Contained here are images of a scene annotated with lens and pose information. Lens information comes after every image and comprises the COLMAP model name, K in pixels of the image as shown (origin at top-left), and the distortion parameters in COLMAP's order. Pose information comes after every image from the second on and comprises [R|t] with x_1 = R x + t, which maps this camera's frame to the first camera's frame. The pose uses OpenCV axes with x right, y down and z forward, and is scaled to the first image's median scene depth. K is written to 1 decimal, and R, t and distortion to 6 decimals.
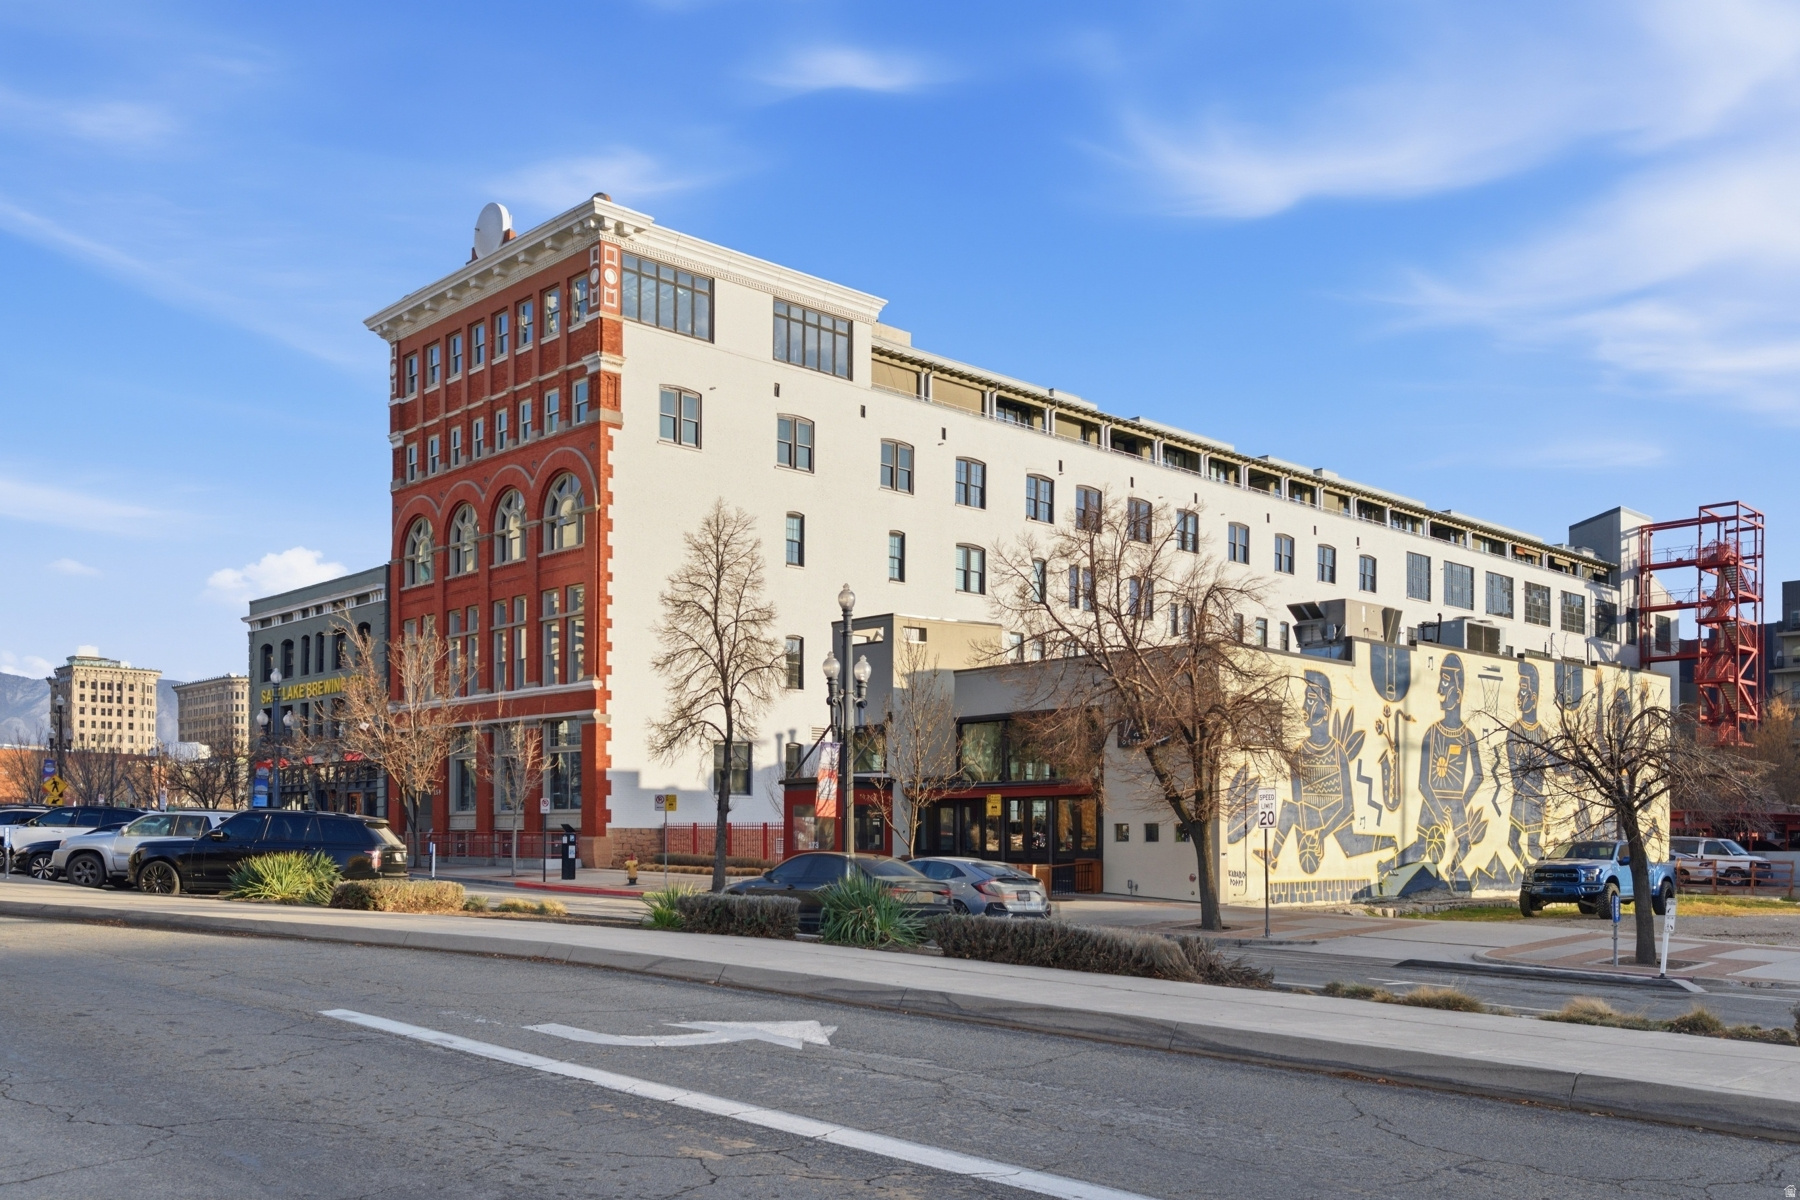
lens RADIAL K [[1546.1, 0, 892.7], [0, 1546.1, 634.4], [0, 0, 1]] dist [0.111716, -0.217322]
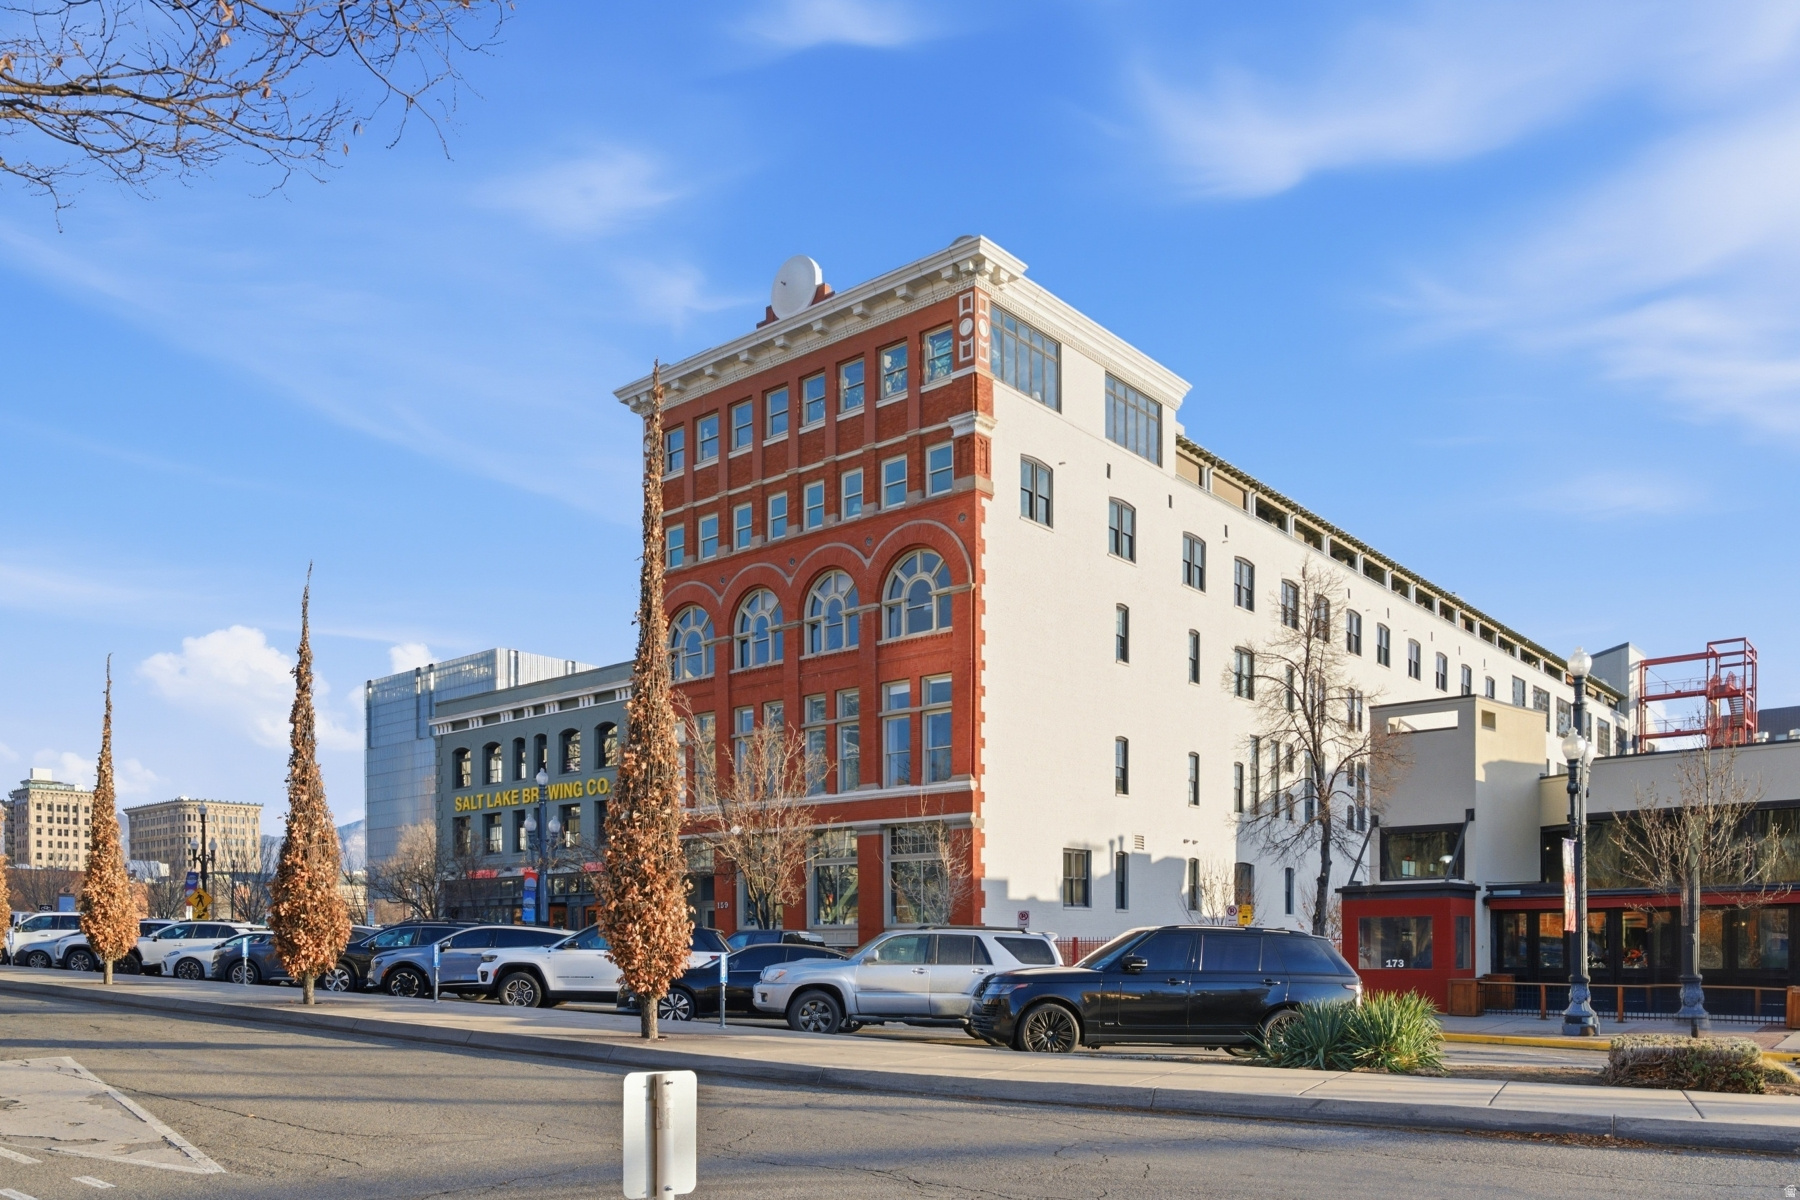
lens RADIAL K [[1340.5, 0, 905.2], [0, 1340.5, 822.1], [0, 0, 1]] dist [-0.005323, -0.000877]
pose [[0.992570, 0.001793, 0.121664, -0.286073], [-0.006570, 0.999223, 0.038873, 0.021231], [-0.121500, -0.039383, 0.991810, 0.209508]]
